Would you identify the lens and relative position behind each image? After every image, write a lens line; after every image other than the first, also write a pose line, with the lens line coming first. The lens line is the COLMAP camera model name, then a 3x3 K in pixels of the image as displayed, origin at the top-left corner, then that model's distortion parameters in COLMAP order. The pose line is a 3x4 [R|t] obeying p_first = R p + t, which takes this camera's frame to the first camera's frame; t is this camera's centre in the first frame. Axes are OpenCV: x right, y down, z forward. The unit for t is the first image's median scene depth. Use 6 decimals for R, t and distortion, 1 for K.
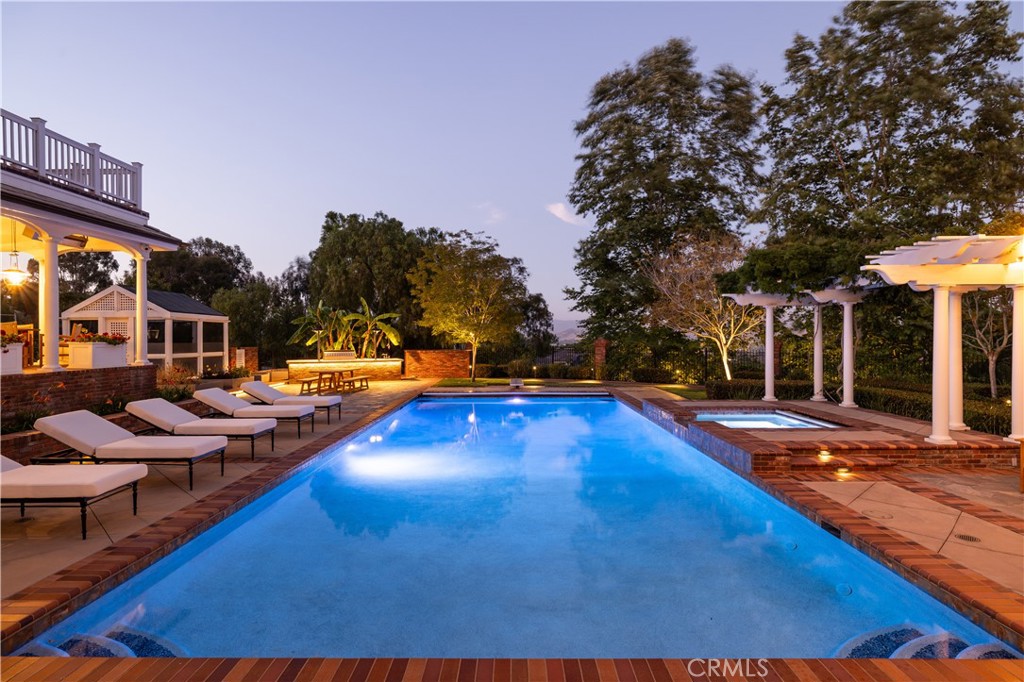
lens RADIAL K [[556.0, 0, 512.0], [0, 556.0, 341.0], [0, 0, 1]] dist [-0.001093, -0.000137]
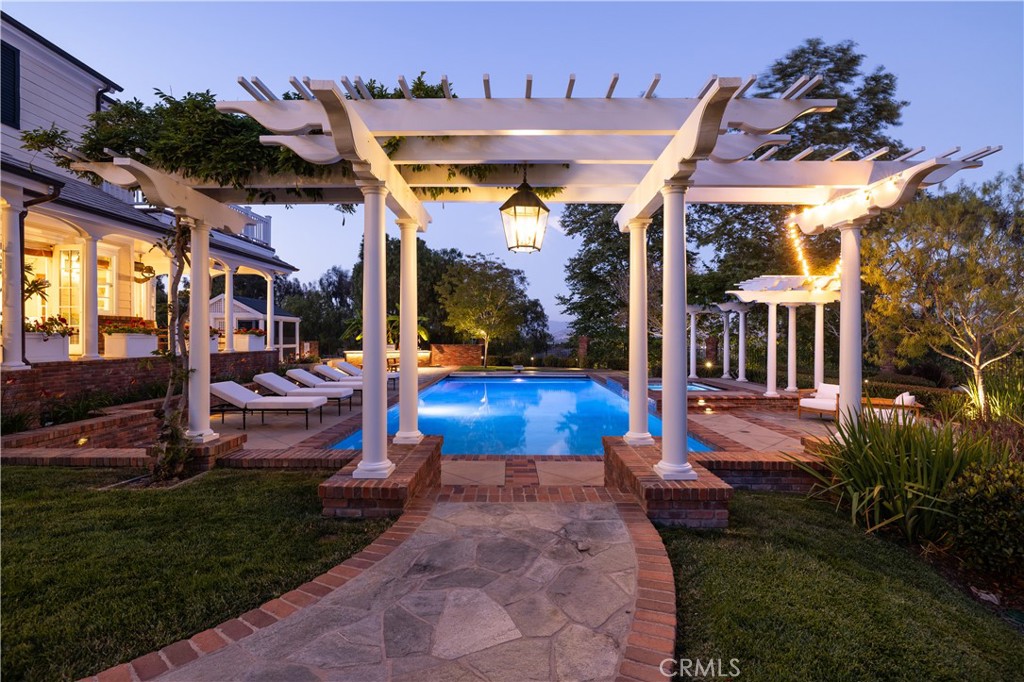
lens RADIAL K [[507.9, 0, 512.0], [0, 507.9, 341.0], [0, 0, 1]] dist [0.000577, 0.000025]
pose [[0.999985, 0.005451, -0.001004, -0.005236], [-0.005449, 0.999984, 0.001798, 0.005743], [0.001014, -0.001792, 0.999998, -0.178497]]
